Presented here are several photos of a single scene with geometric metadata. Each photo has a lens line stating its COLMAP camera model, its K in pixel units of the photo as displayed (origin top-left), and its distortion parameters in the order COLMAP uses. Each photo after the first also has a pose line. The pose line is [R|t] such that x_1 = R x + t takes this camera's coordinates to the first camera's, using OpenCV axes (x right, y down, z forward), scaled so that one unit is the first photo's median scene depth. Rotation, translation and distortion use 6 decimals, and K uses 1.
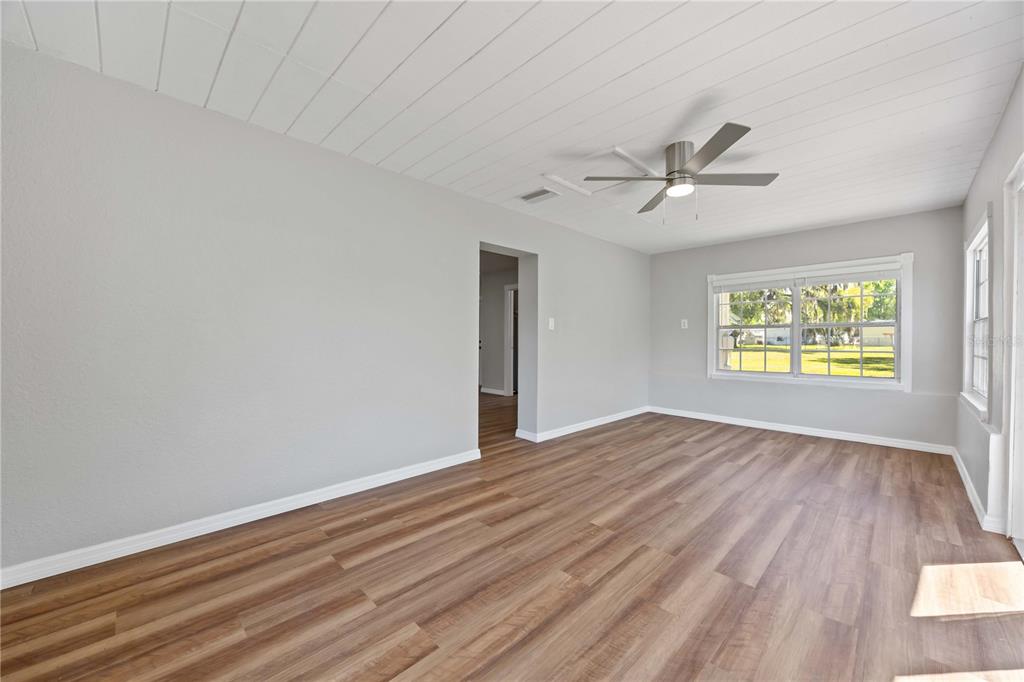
lens RADIAL K [[389.5, 0, 512.7], [0, 389.5, 342.0], [0, 0, 1]] dist [0.001019, -0.000049]
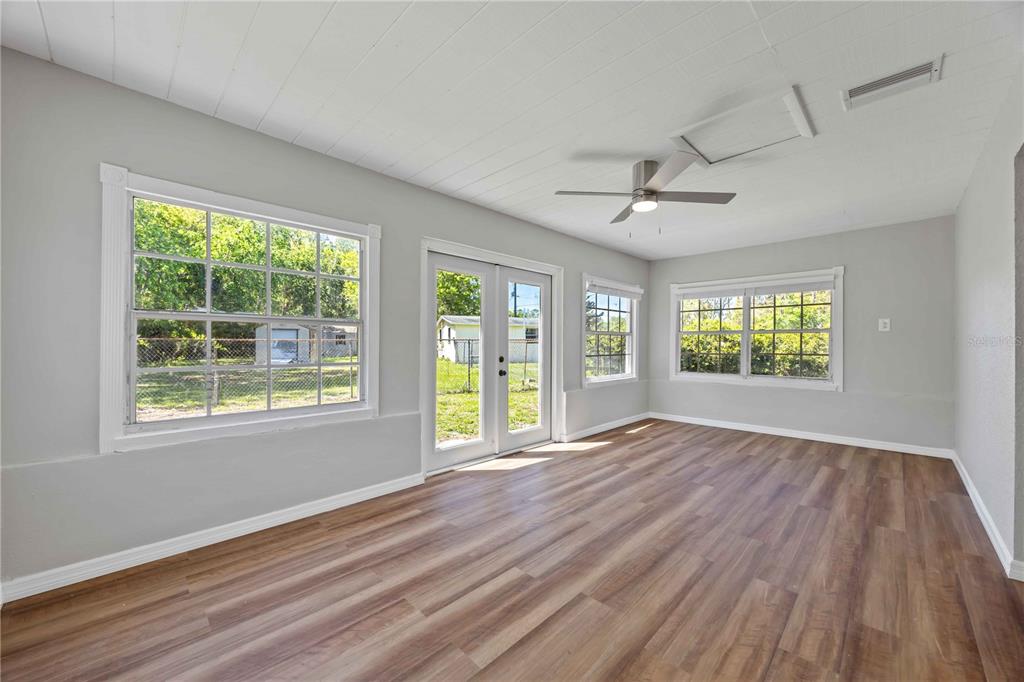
lens RADIAL K [[389.5, 0, 511.2], [0, 389.5, 343.7], [0, 0, 1]] dist [0.001019, -0.000049]
pose [[-0.999961, -0.007325, -0.004912, 0.776744], [-0.007347, 0.999963, 0.004442, -0.013217], [0.004879, 0.004478, -0.999978, 2.016468]]
